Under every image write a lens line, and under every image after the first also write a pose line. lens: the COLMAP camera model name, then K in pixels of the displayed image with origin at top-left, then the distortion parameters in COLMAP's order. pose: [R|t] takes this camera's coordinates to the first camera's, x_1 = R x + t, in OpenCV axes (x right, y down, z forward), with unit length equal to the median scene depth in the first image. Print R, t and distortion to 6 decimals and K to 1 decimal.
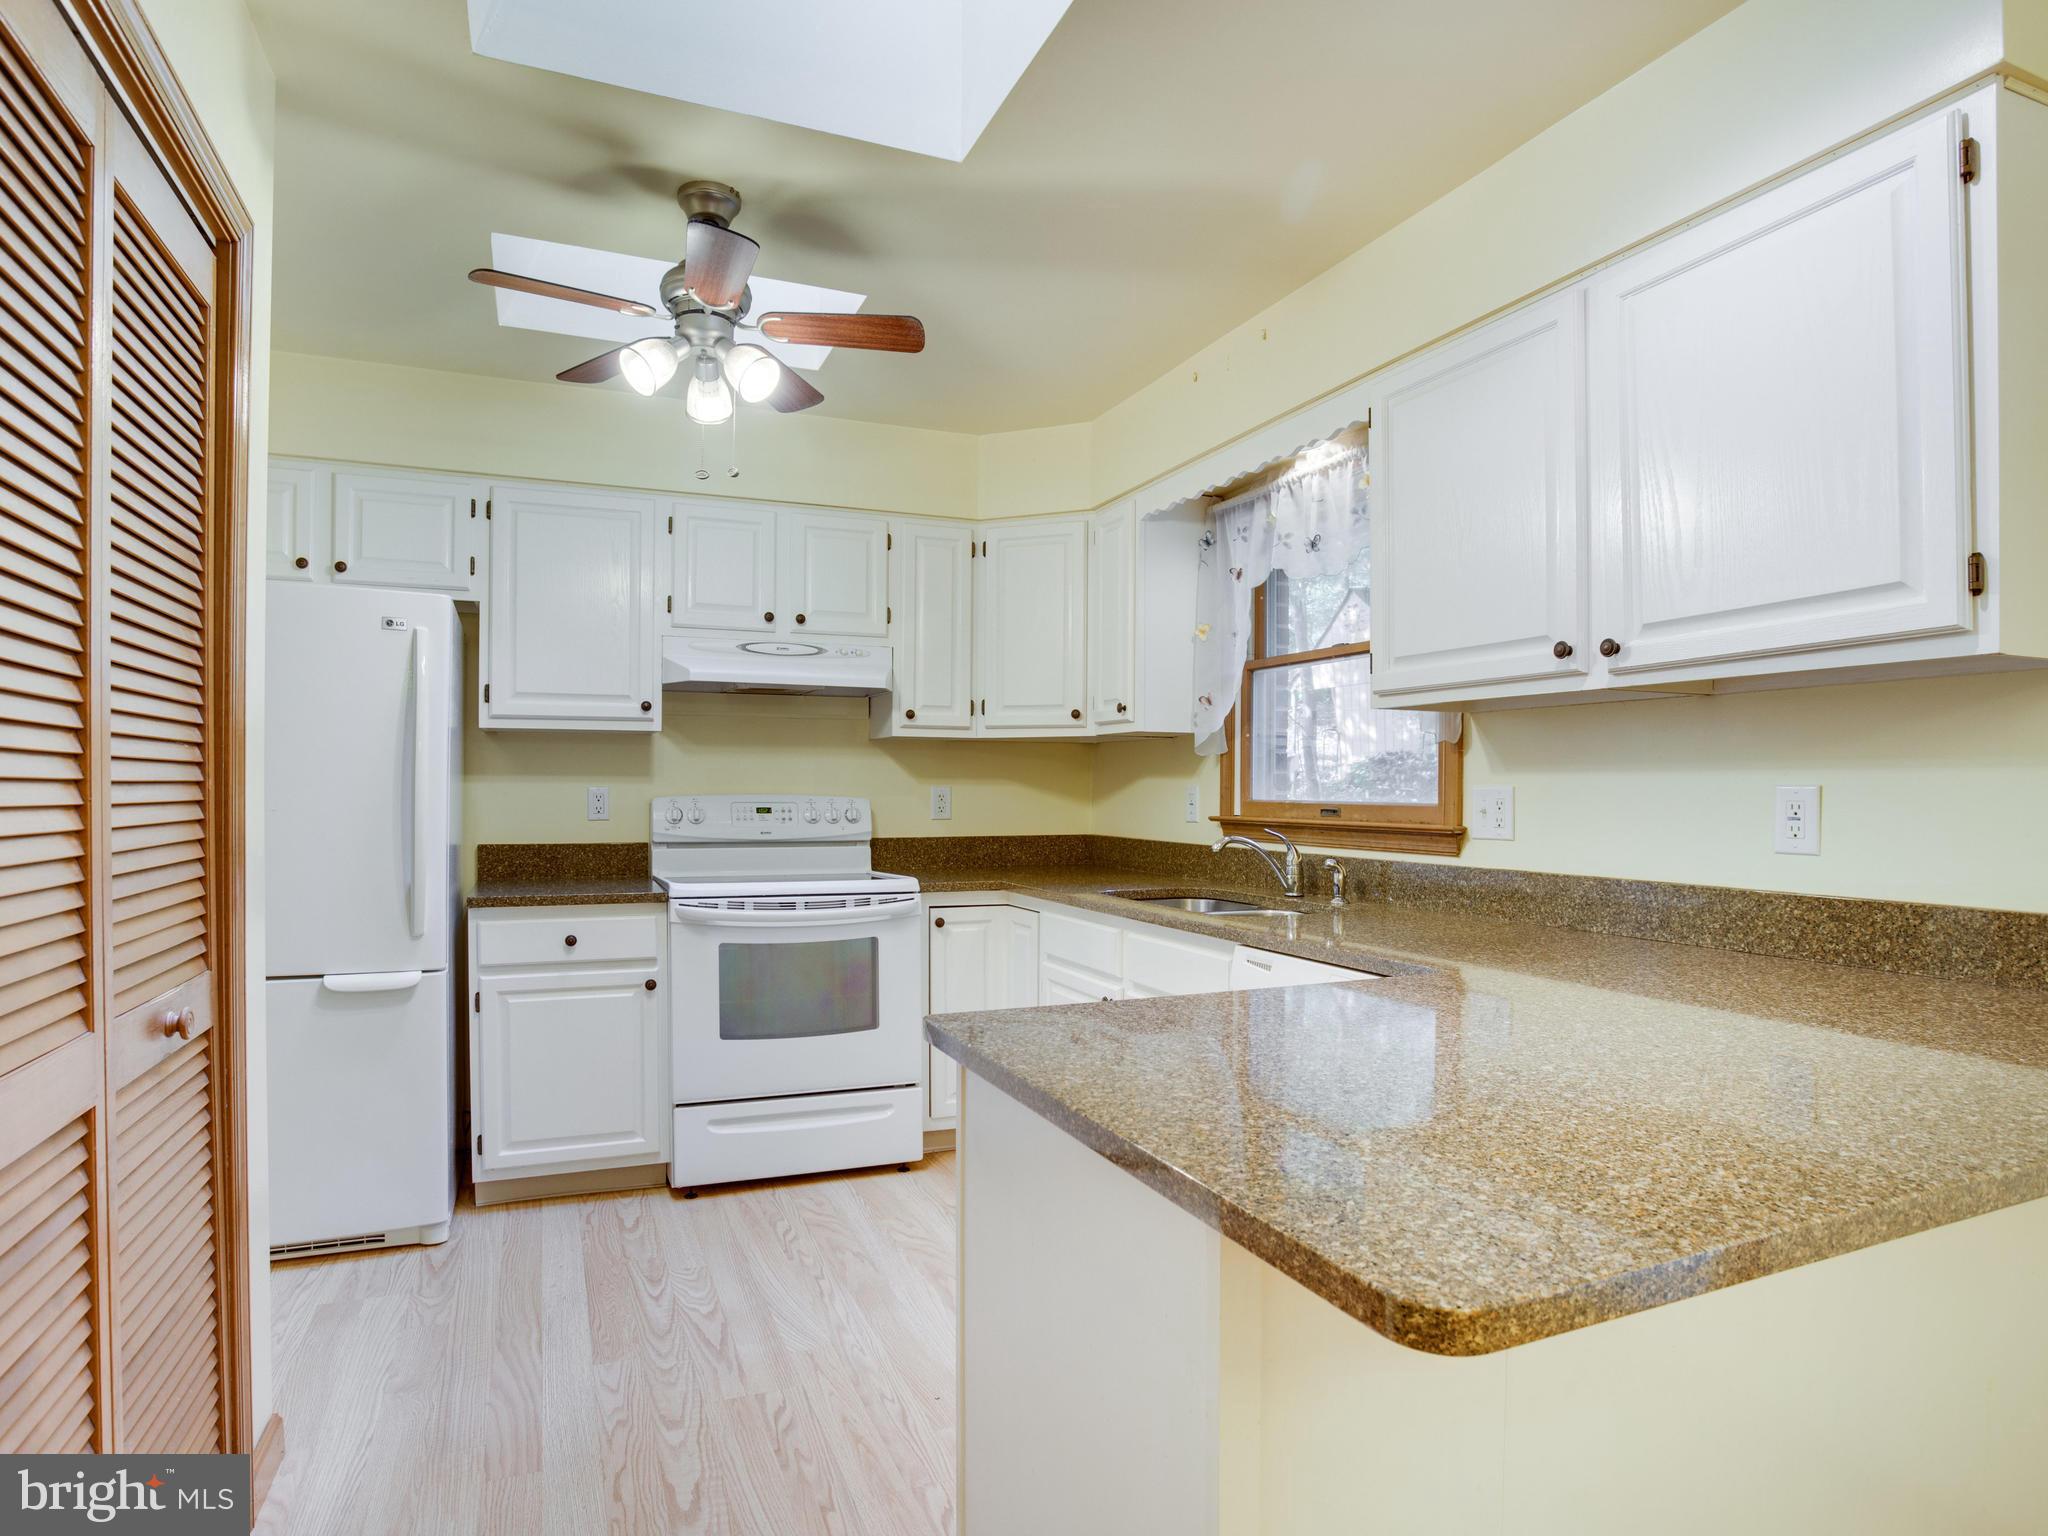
lens RADIAL K [[1164.8, 0, 1023.5], [0, 1164.8, 802.3], [0, 0, 1]] dist [-0.079468, 0.045670]
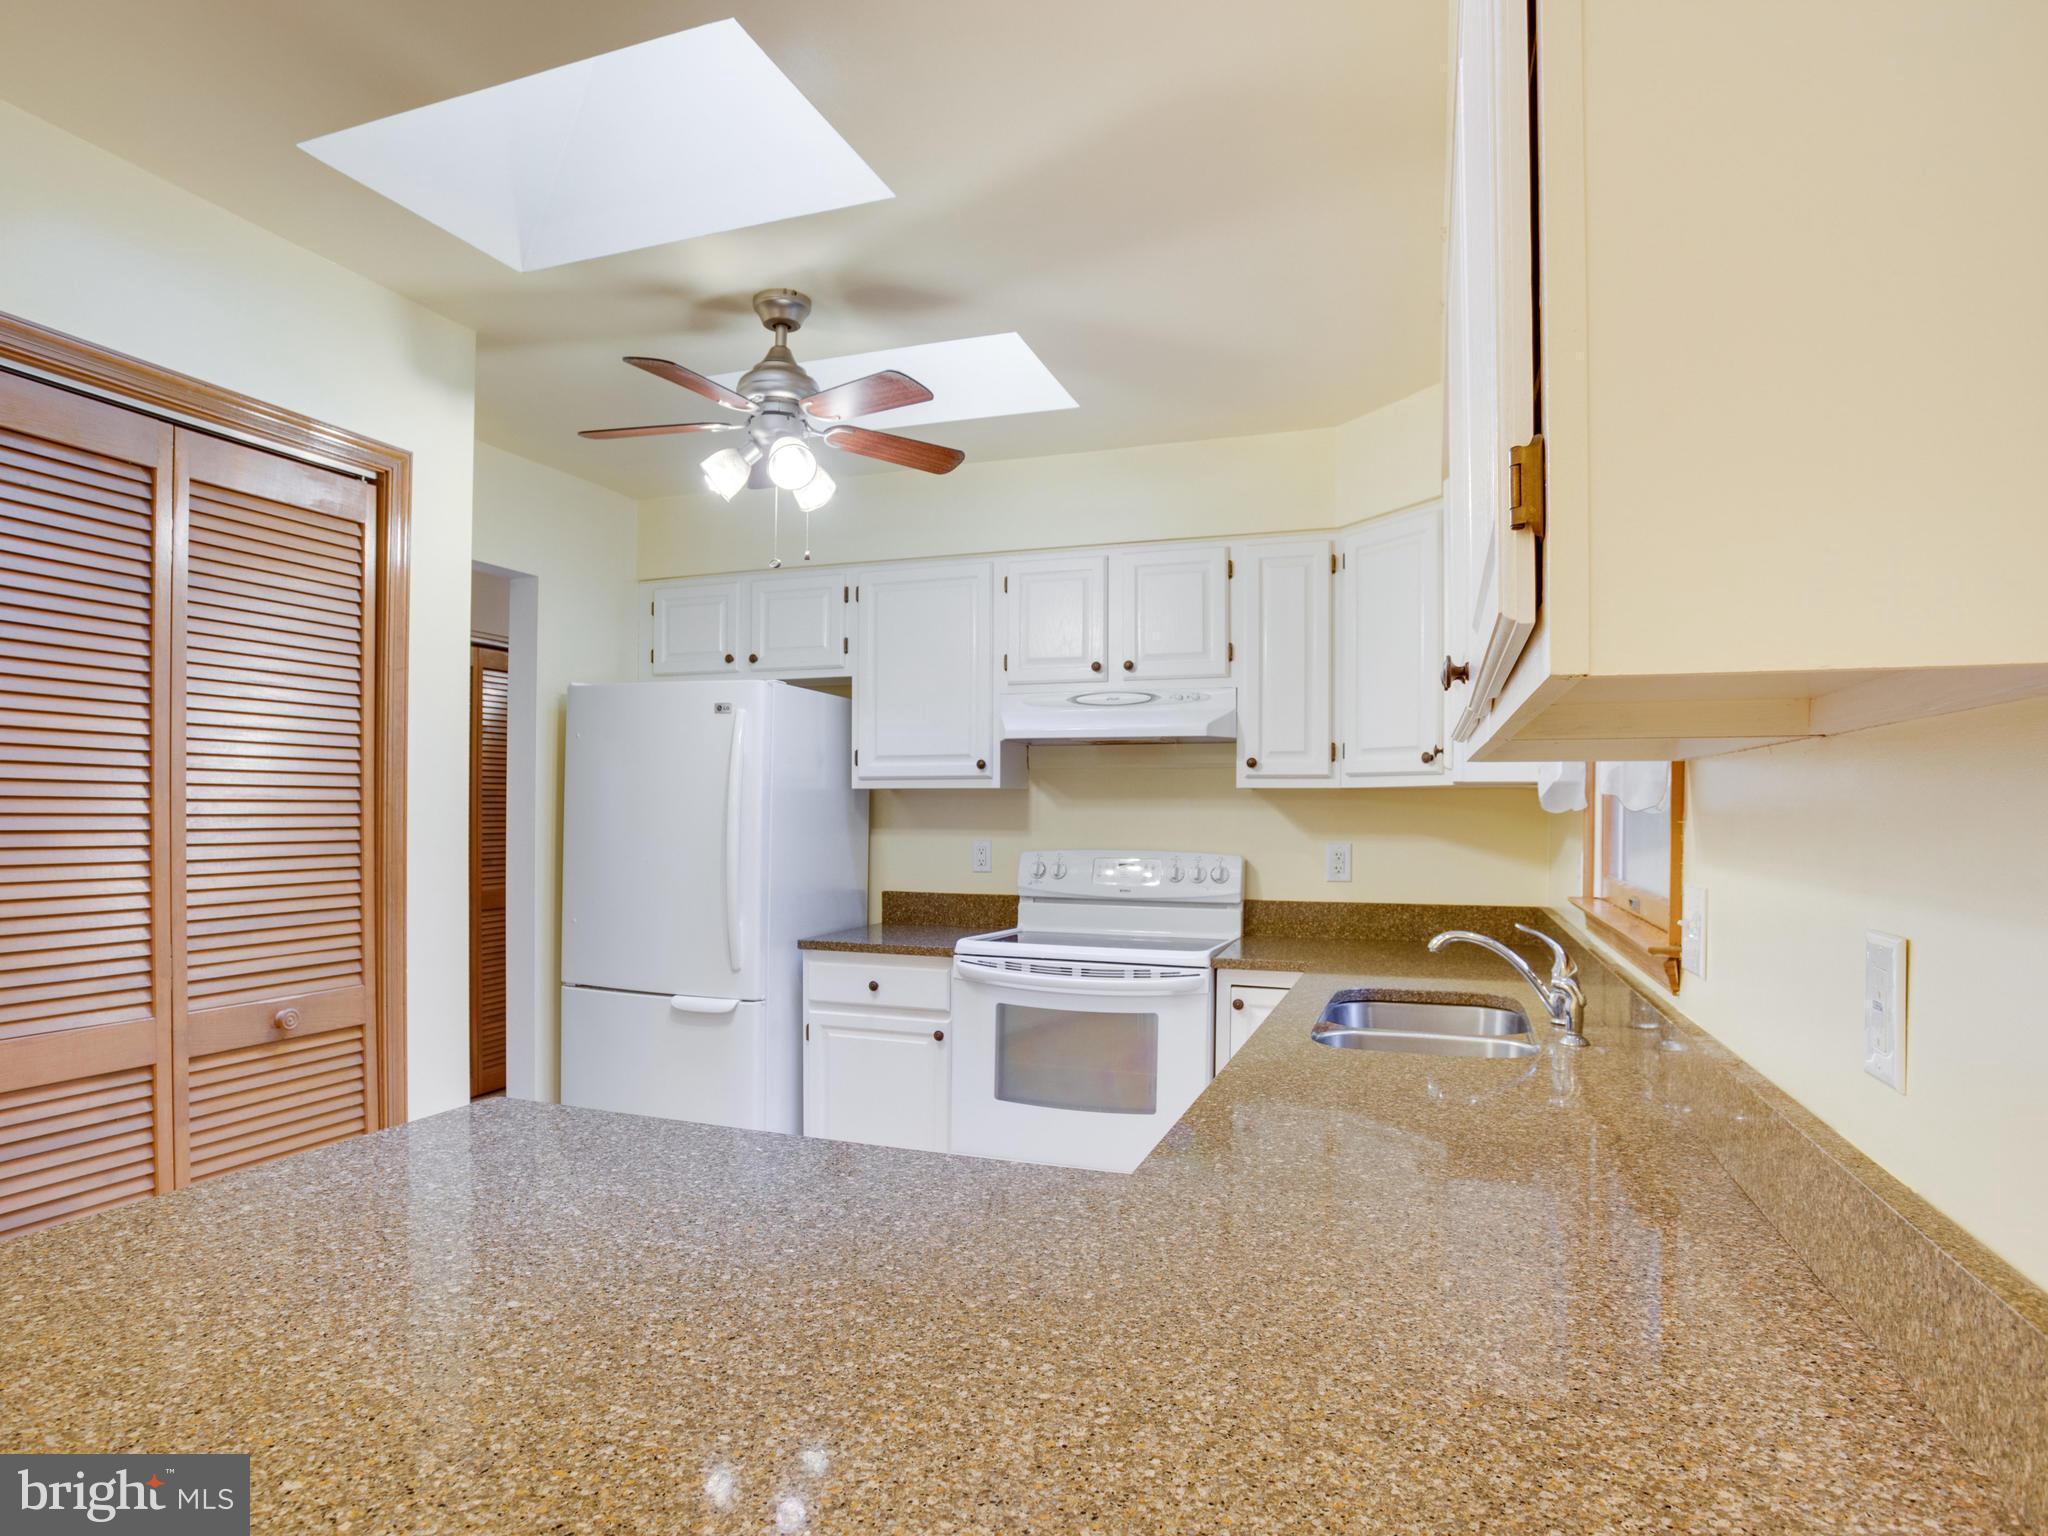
lens RADIAL K [[1203.4, 0, 943.6], [0, 1203.4, 820.0], [0, 0, 1]] dist [-0.081671, 0.042635]
pose [[0.716503, 0.004463, -0.697570, 0.413143], [-0.009655, 0.999947, -0.003519, -0.030741], [0.697517, 0.009256, 0.716508, 0.217266]]
